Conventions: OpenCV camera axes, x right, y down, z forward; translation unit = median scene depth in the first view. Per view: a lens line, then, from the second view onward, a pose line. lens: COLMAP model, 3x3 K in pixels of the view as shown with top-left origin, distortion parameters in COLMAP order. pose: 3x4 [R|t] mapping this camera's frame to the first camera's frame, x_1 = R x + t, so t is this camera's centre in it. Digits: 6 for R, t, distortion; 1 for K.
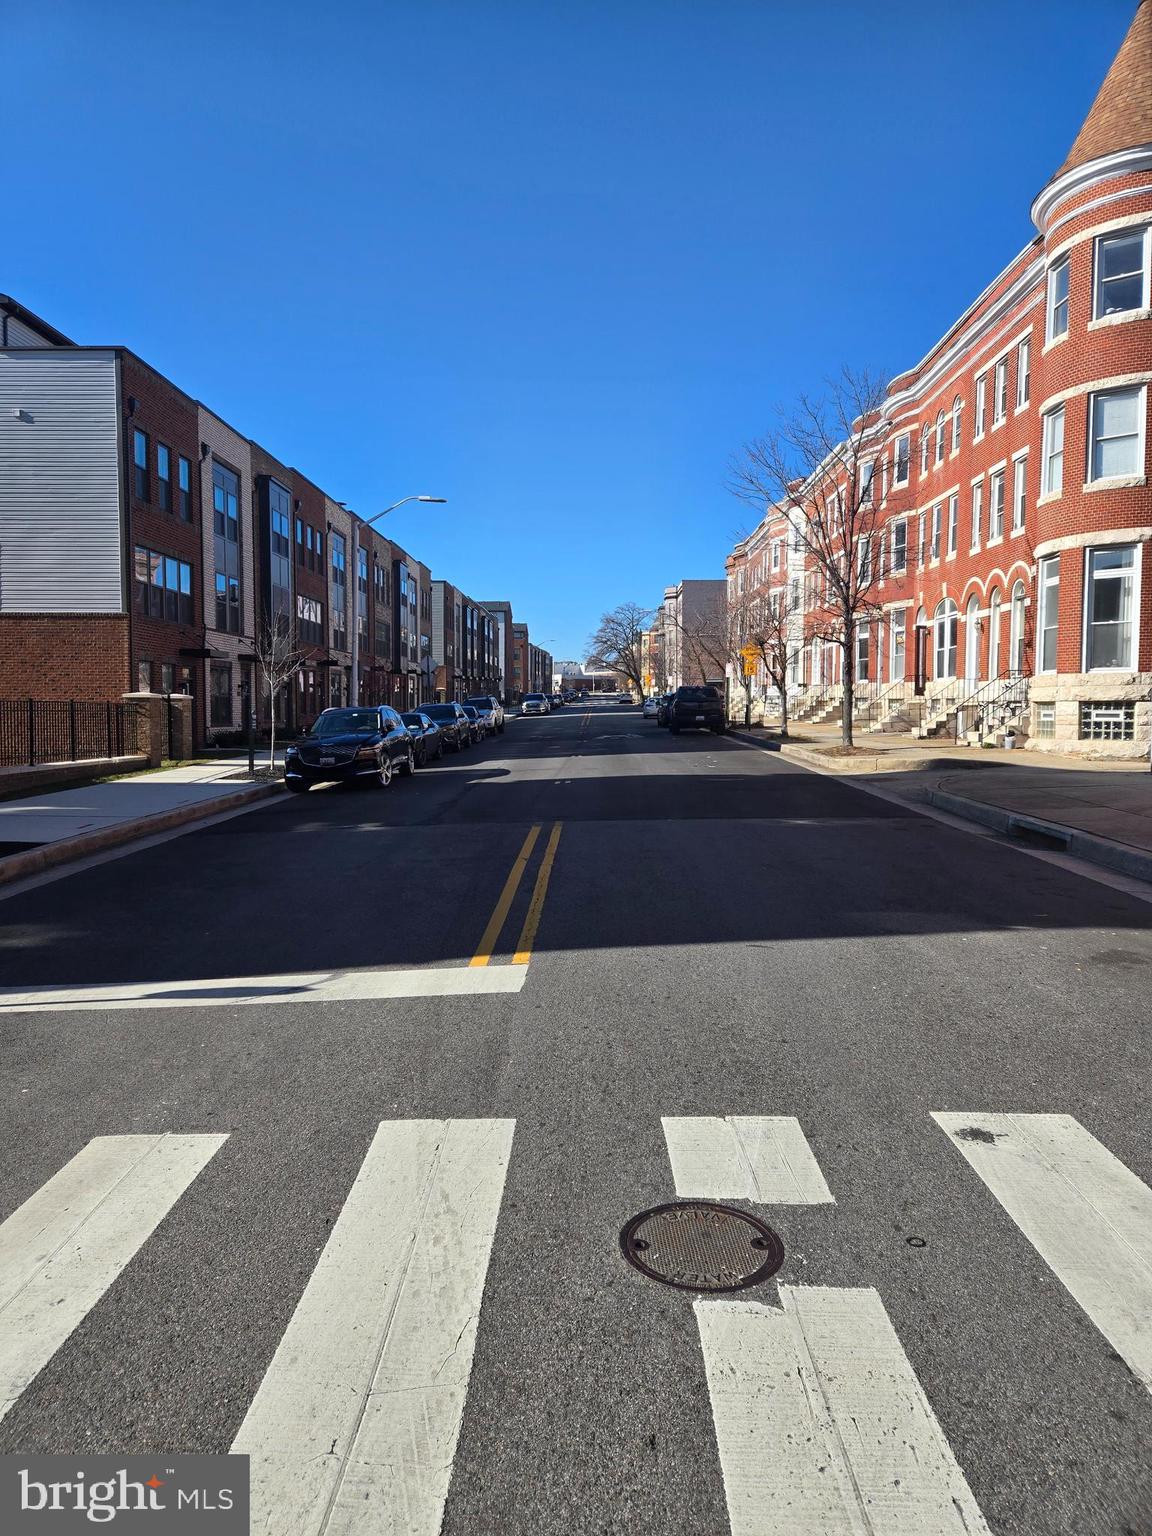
lens RADIAL K [[981.3, 0, 576.0], [0, 981.3, 768.0], [0, 0, 1]] dist [0.112795, -0.105948]
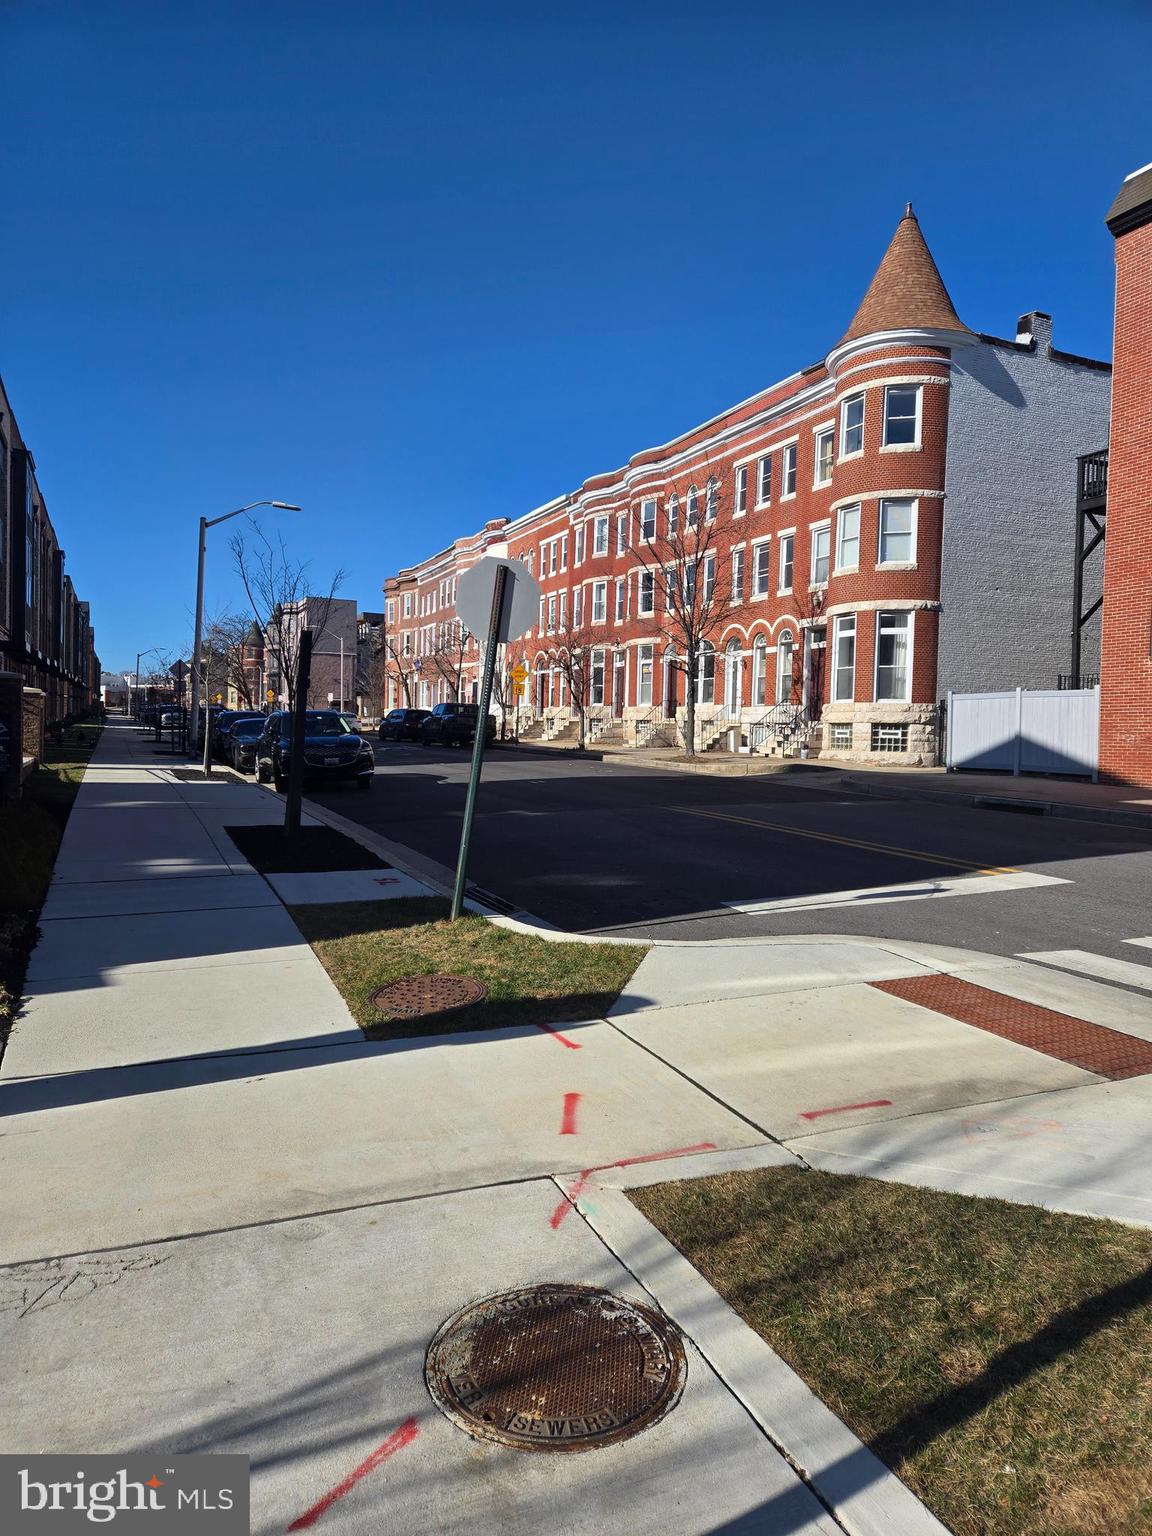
lens RADIAL K [[981.3, 0, 576.0], [0, 981.3, 768.0], [0, 0, 1]] dist [0.112795, -0.105948]
pose [[0.902282, 0.005956, 0.431105, -0.435270], [0.003952, 0.999748, -0.022084, 0.022270], [-0.431128, 0.021630, 0.902032, -0.036235]]
